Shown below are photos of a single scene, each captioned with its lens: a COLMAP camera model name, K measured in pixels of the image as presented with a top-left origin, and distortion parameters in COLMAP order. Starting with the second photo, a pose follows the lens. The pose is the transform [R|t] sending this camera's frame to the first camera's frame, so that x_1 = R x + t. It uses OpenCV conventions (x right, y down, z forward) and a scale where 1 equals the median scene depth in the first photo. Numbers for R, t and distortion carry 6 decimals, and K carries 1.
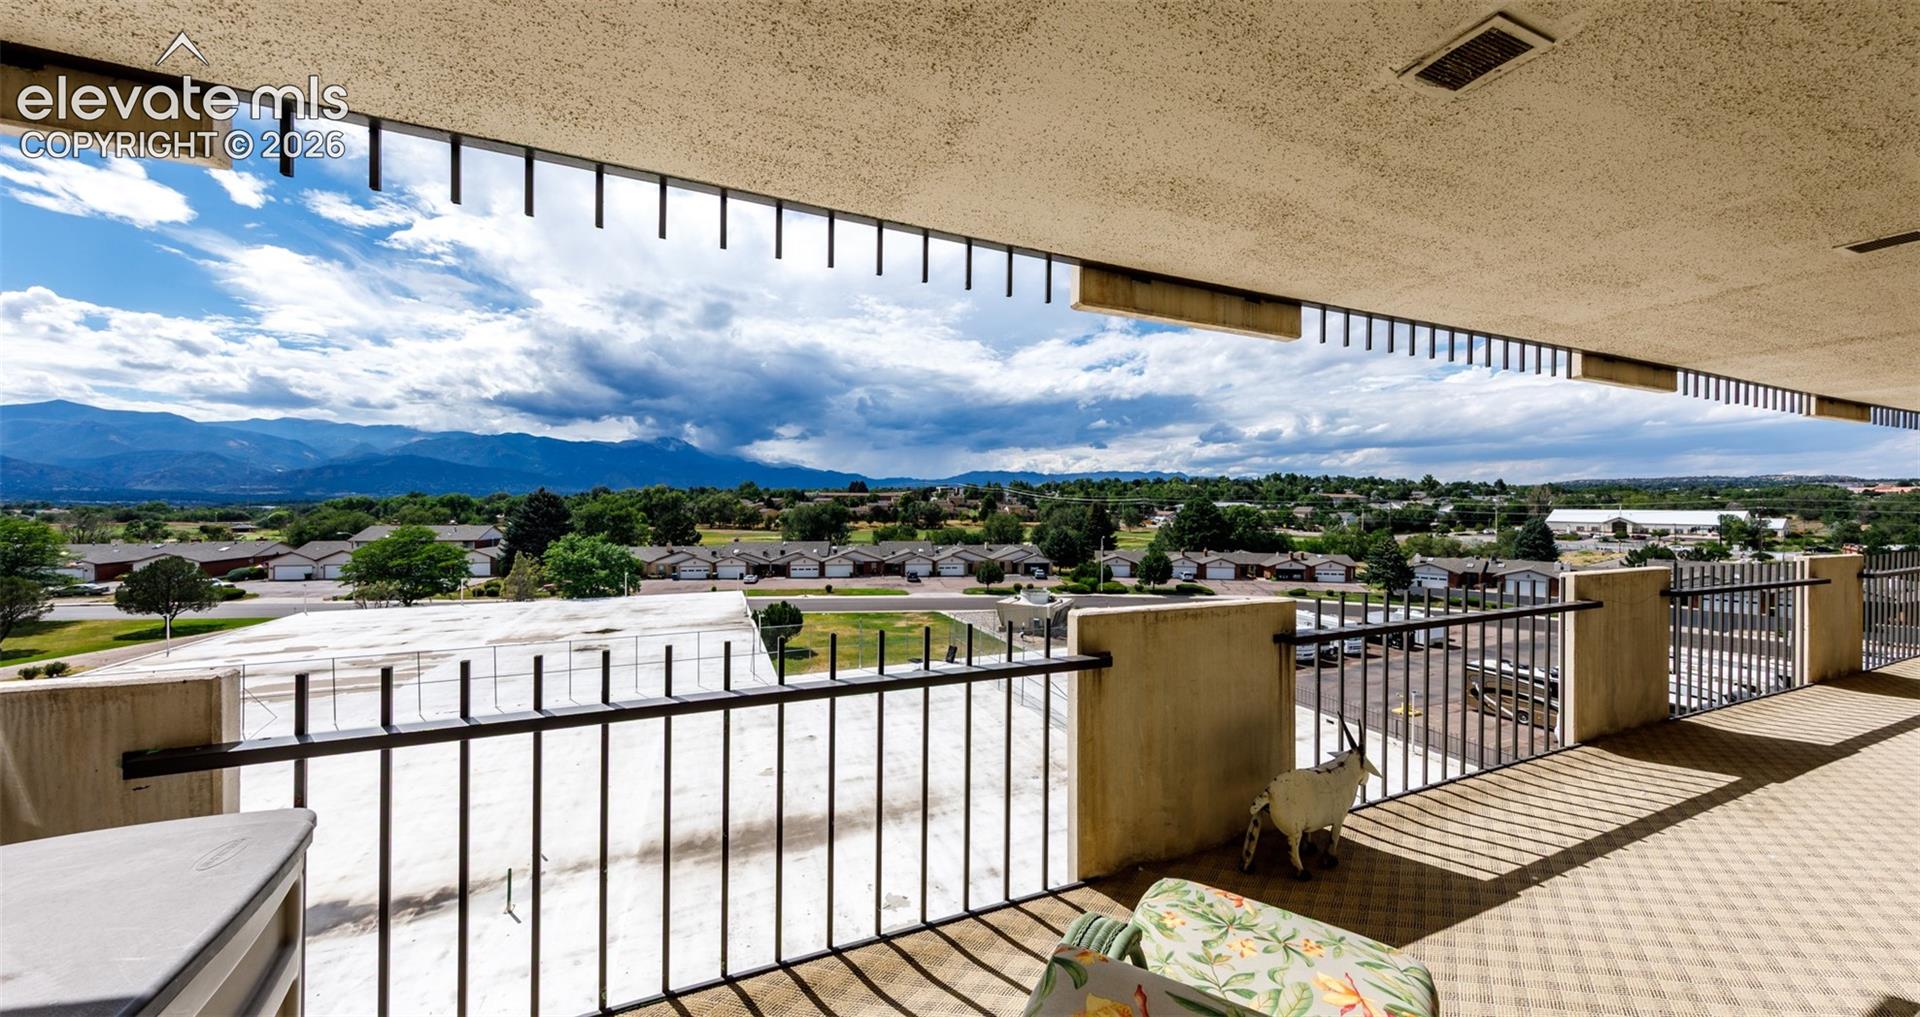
lens RADIAL K [[636.0, 0, 950.1], [0, 636.0, 482.4], [0, 0, 1]] dist [0.007915, 0.000056]
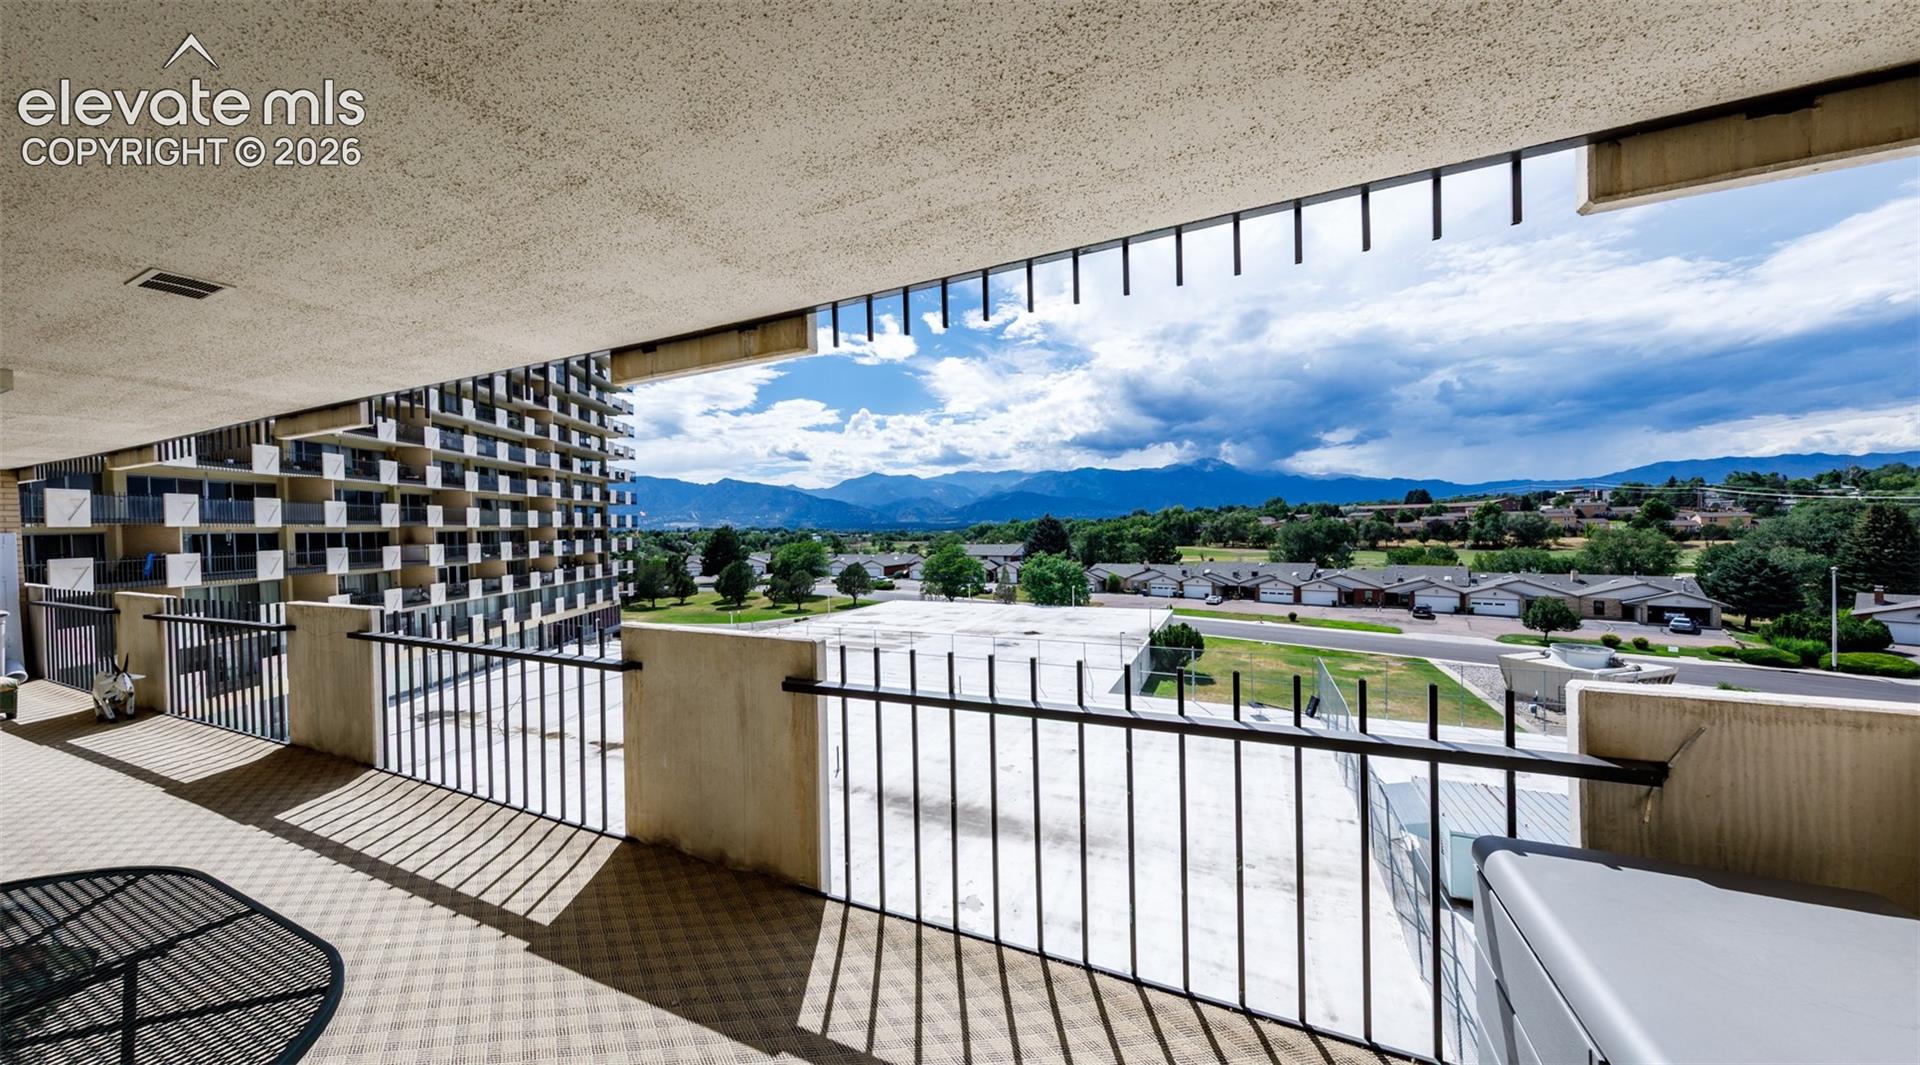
lens RADIAL K [[641.8, 0, 968.9], [0, 641.8, 517.8], [0, 0, 1]] dist [0.004924, -0.000121]
pose [[0.650577, -0.029096, -0.758882, 0.163387], [0.050236, 0.998726, 0.004775, 0.002359], [0.757777, -0.041230, 0.651210, 0.070917]]
